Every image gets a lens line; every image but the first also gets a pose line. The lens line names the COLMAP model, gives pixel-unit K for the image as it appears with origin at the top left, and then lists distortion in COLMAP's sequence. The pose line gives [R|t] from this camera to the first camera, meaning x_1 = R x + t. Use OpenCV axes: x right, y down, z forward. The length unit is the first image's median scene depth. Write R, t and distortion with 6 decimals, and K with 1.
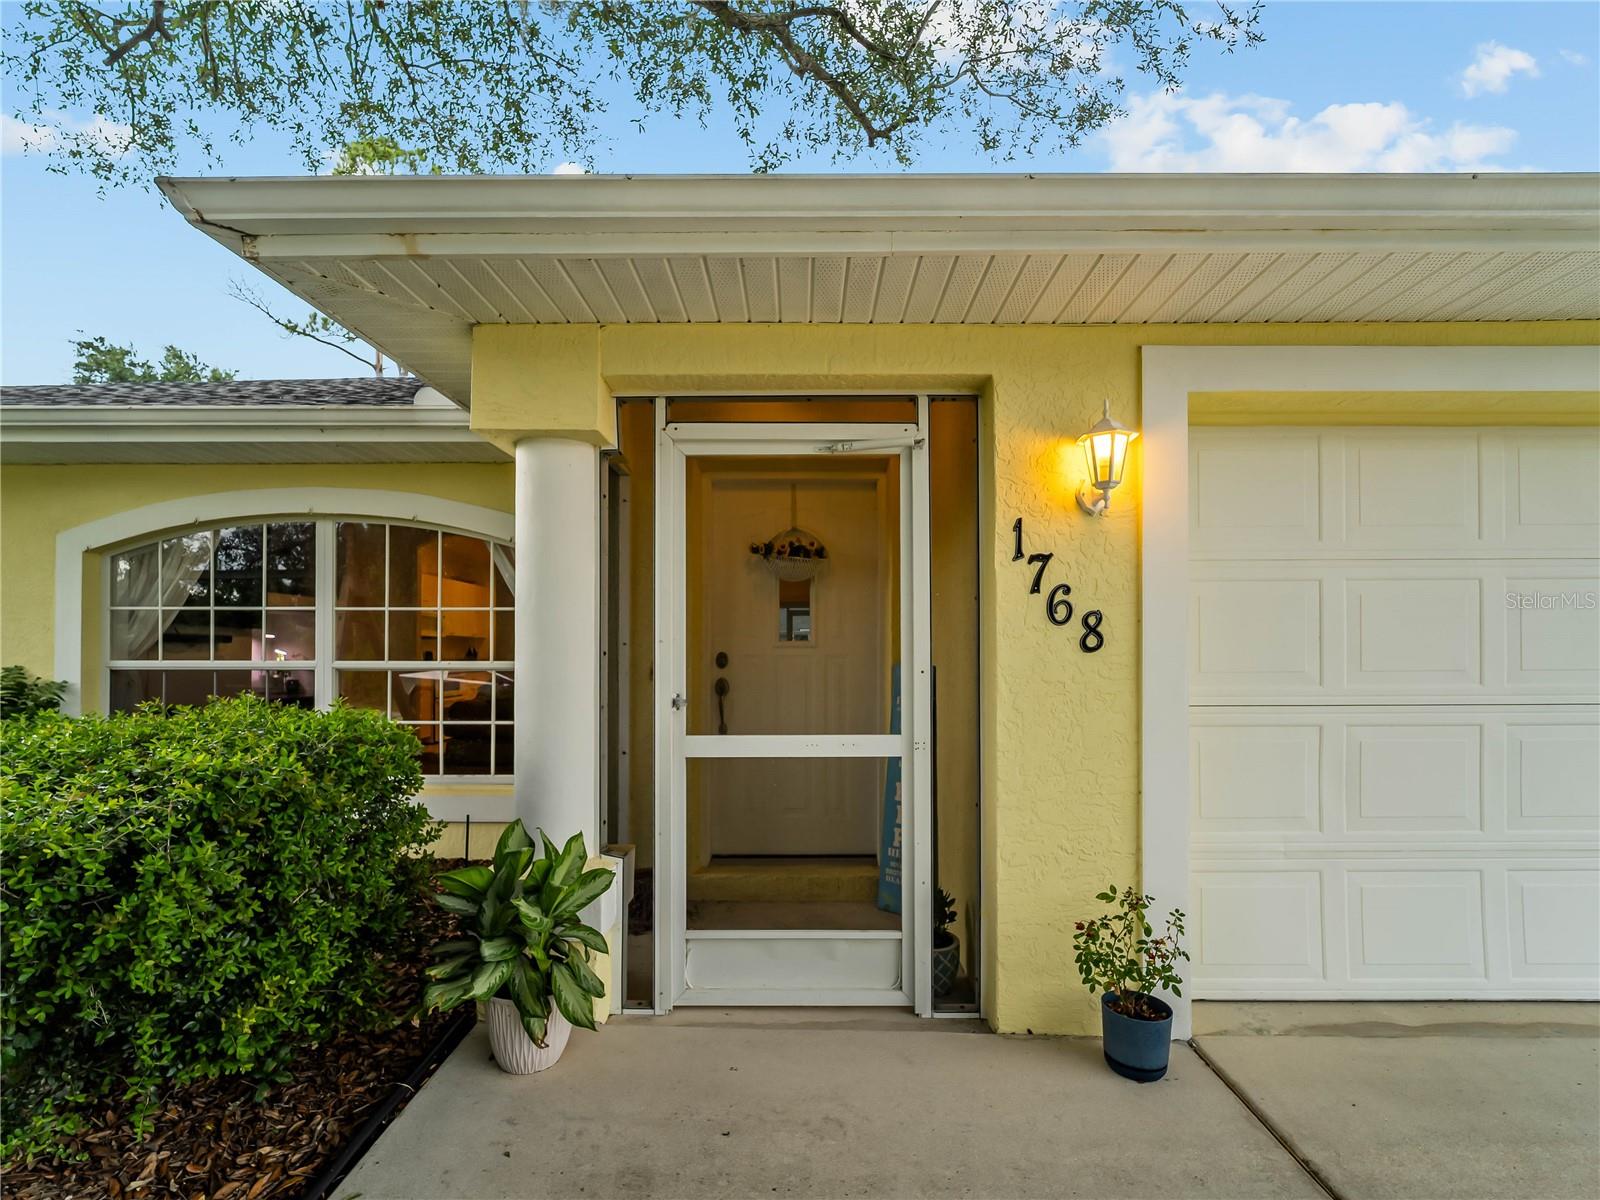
lens RADIAL K [[738.9, 0, 808.6], [0, 738.9, 646.7], [0, 0, 1]] dist [-0.001190, -0.000434]
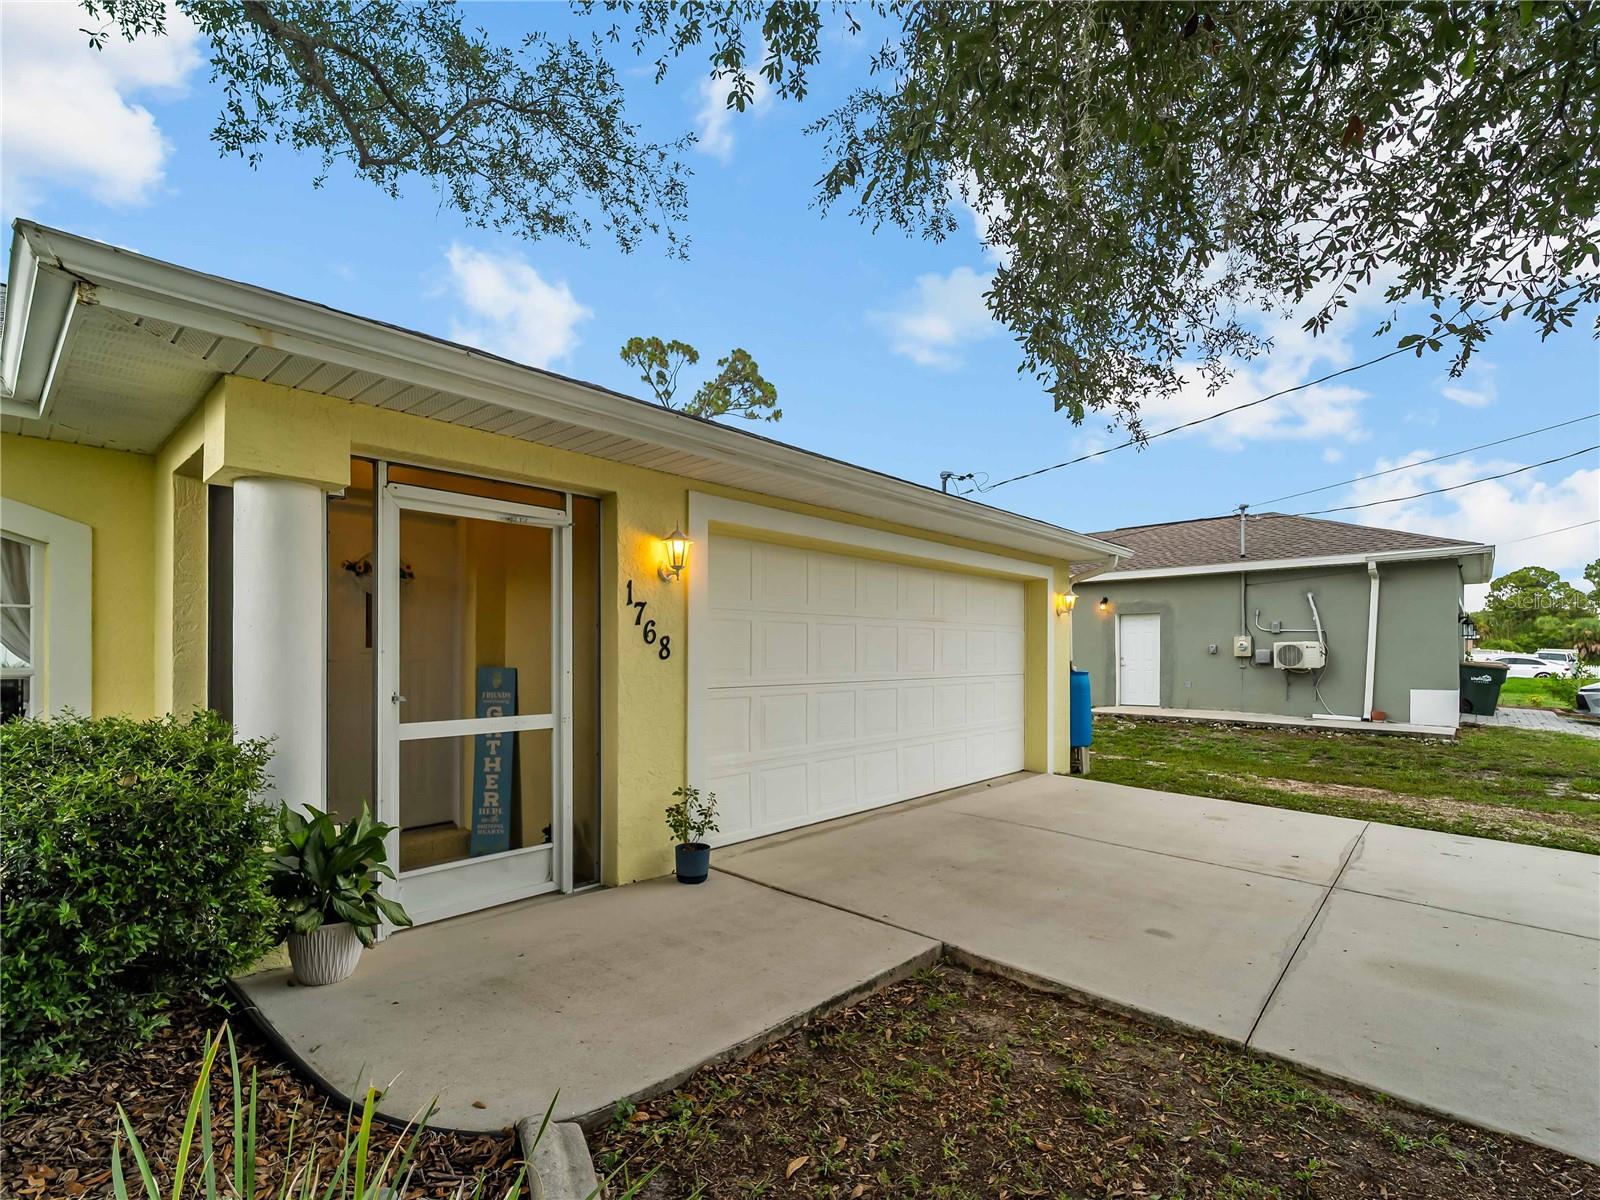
lens RADIAL K [[743.9, 0, 805.2], [0, 743.9, 653.8], [0, 0, 1]] dist [-0.000418, -0.000105]
pose [[0.669822, 0.002766, 0.742517, -0.673274], [-0.009387, 0.999945, 0.004743, -0.016575], [-0.742463, -0.010147, 0.669811, -0.415888]]
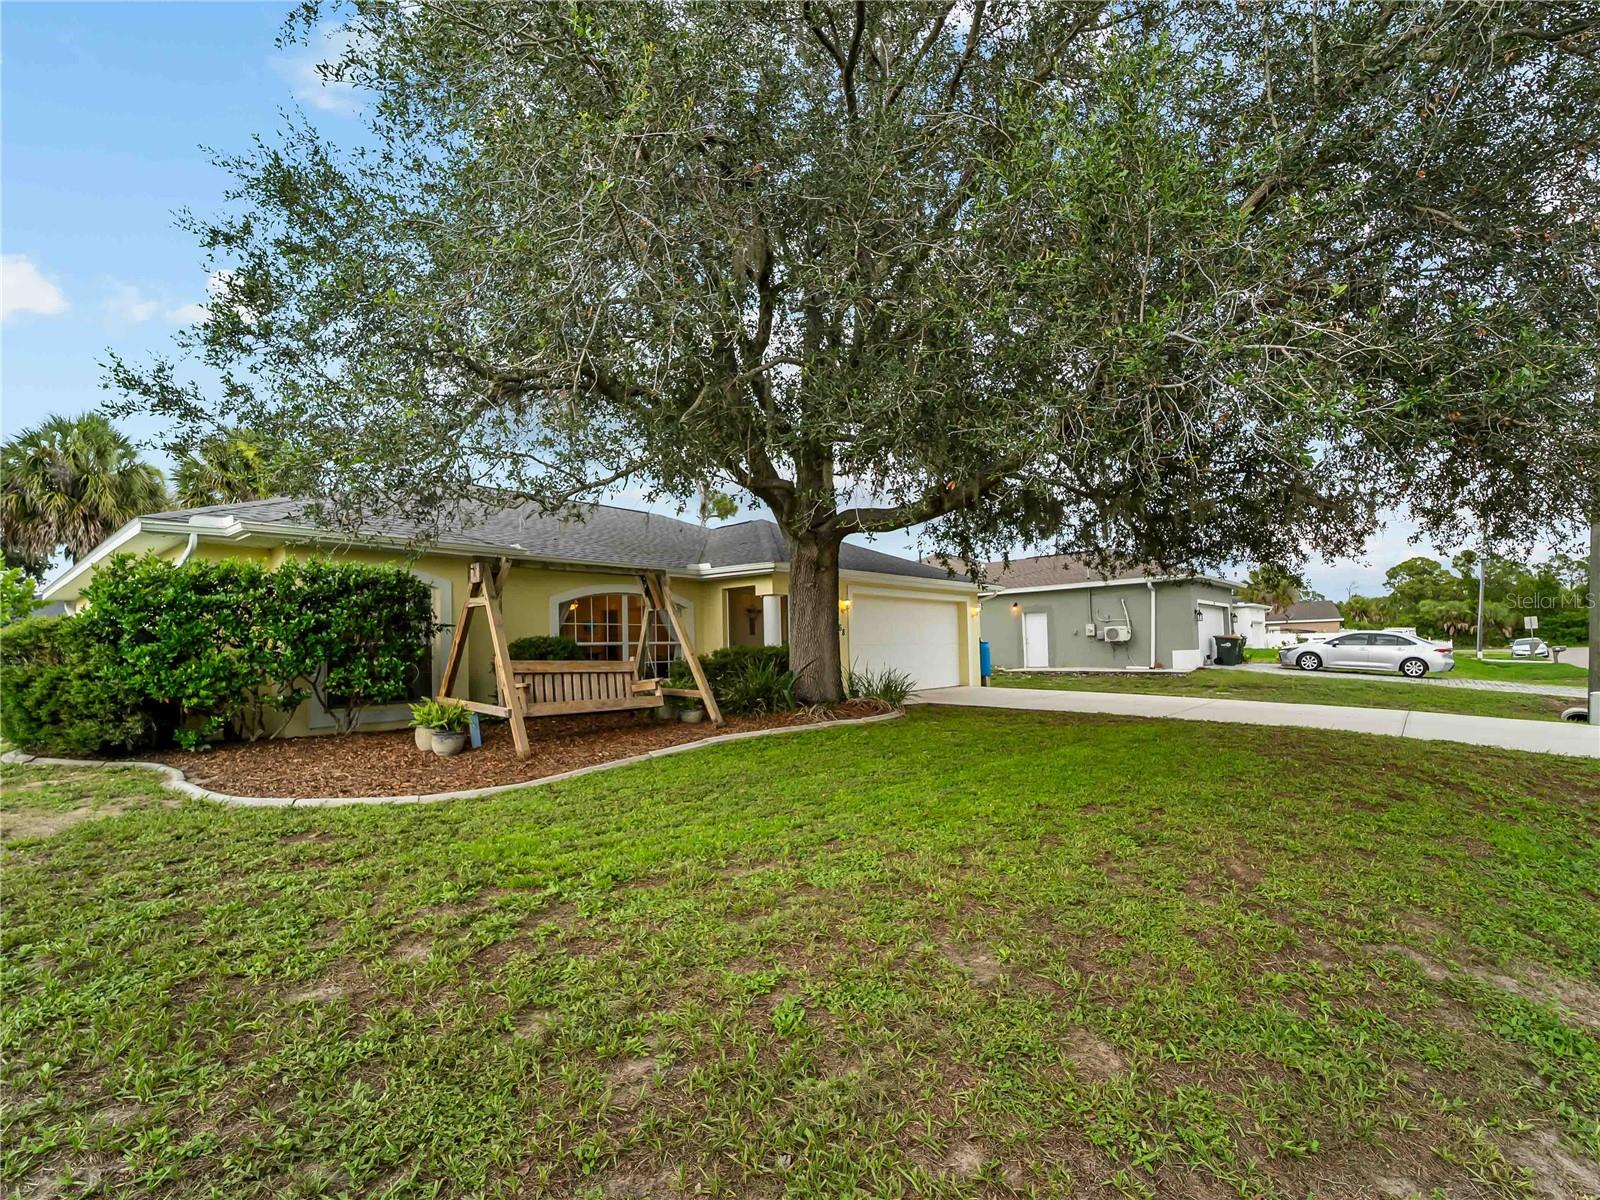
lens RADIAL K [[741.3, 0, 808.3], [0, 741.3, 636.8], [0, 0, 1]] dist [-0.000348, -0.000343]
pose [[0.638716, 0.000161, 0.769442, -4.183389], [0.017096, 0.999750, -0.014401, 0.093815], [-0.769252, 0.022353, 0.638554, -2.475550]]
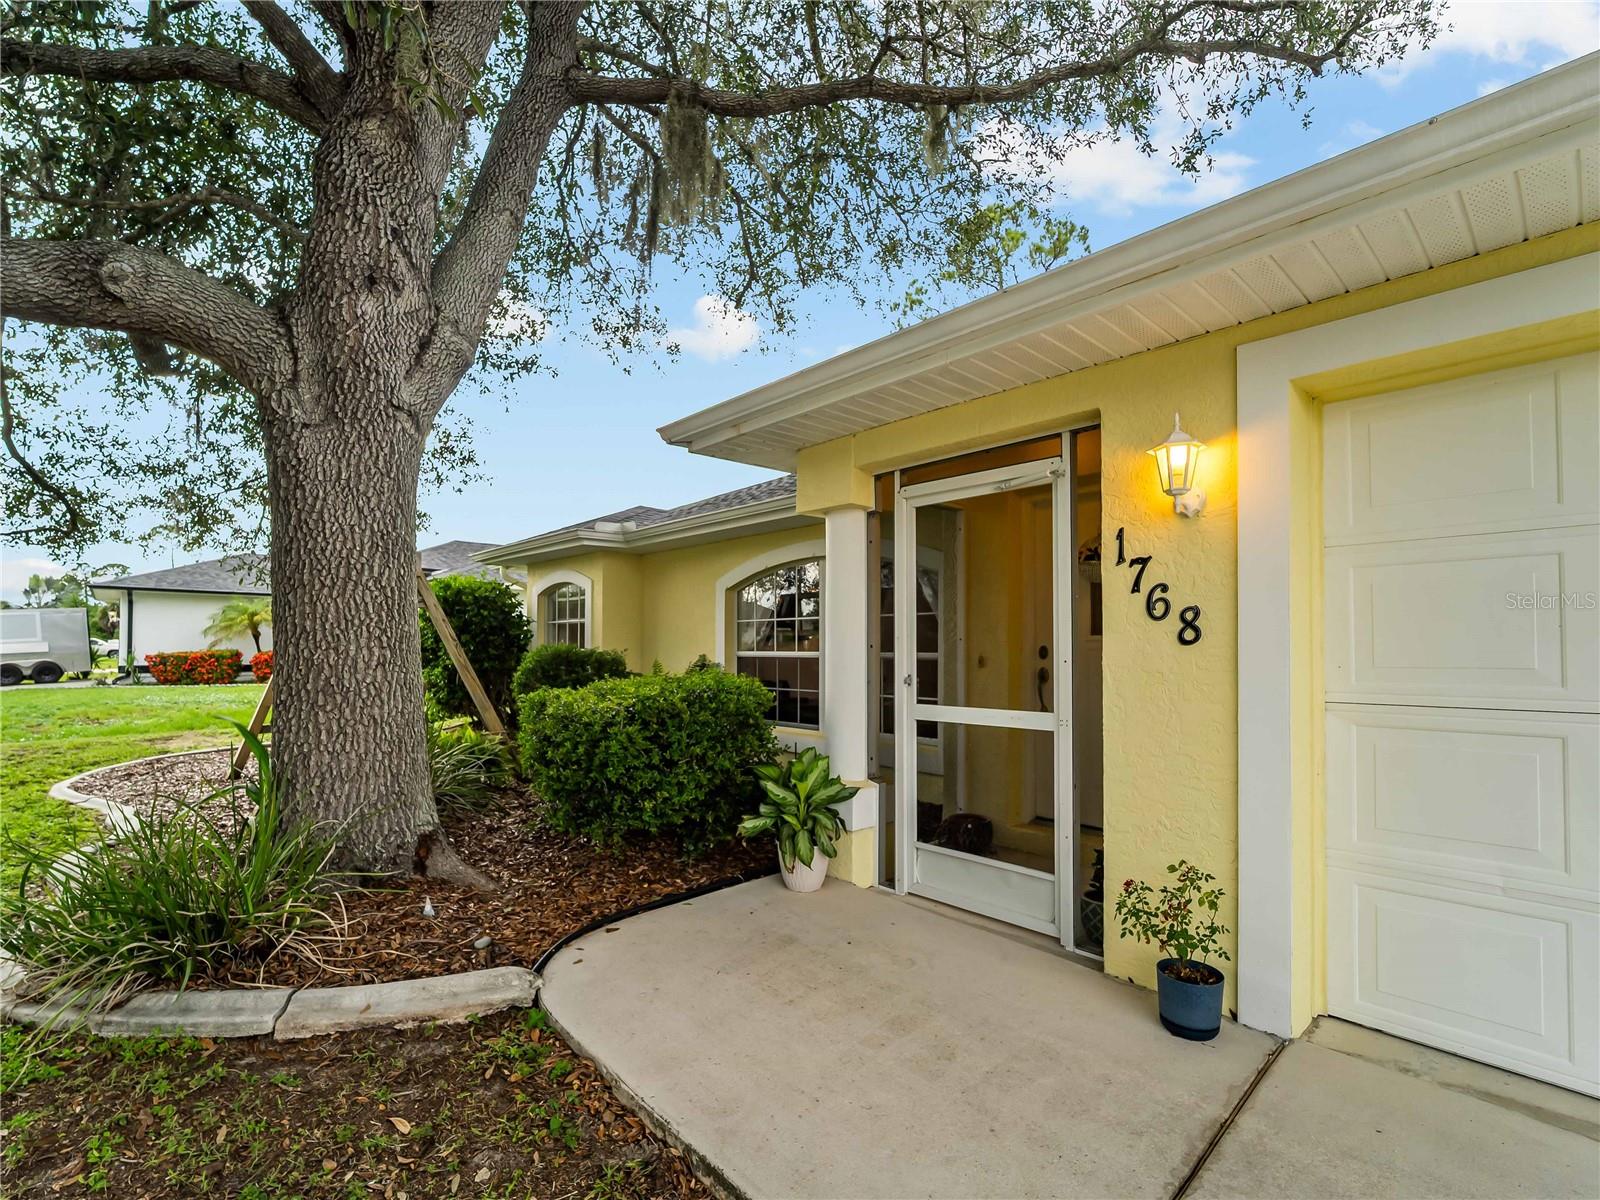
lens RADIAL K [[741.3, 0, 808.3], [0, 741.3, 636.8], [0, 0, 1]] dist [-0.000348, -0.000343]
pose [[0.685697, -0.009970, -0.727819, 0.745741], [0.006449, 0.999950, -0.007621, 0.000239], [0.727858, 0.000532, 0.685727, -0.131246]]
